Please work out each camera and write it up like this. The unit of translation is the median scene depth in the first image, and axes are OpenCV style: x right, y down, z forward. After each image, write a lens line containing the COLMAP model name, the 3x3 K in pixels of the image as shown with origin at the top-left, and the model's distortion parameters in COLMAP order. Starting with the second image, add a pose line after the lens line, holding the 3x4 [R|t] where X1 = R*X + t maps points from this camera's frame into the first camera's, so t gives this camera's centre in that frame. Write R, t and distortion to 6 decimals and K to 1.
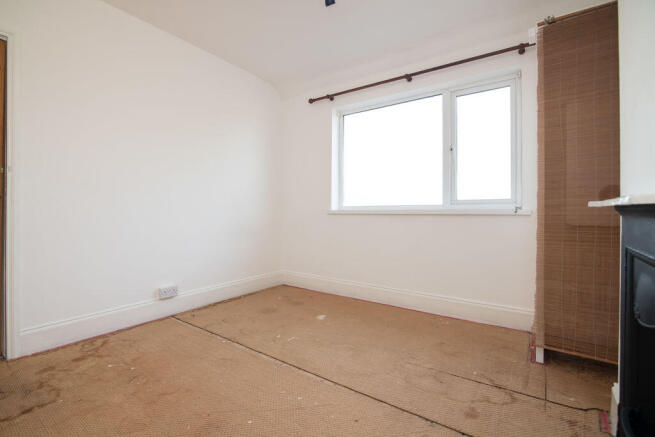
lens RADIAL K [[302.0, 0, 325.8], [0, 302.0, 213.5], [0, 0, 1]] dist [-0.016747, 0.000300]
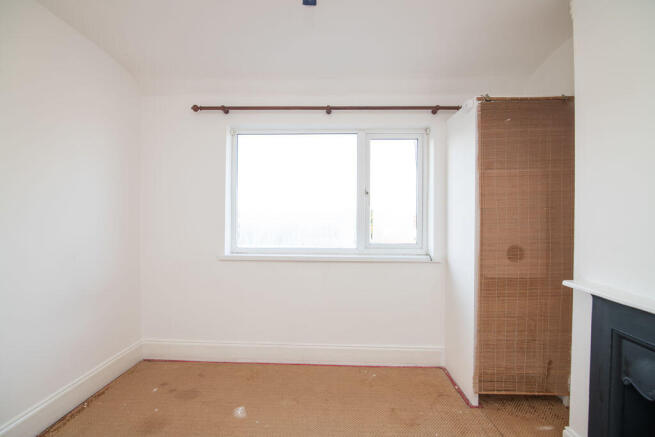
lens RADIAL K [[302.0, 0, 326.1], [0, 302.0, 222.5], [0, 0, 1]] dist [-0.016747, 0.000300]
pose [[0.831624, -0.002270, 0.555335, -0.238388], [-0.002770, 0.999962, 0.008234, -0.124861], [-0.555332, -0.008386, 0.831586, 0.258553]]
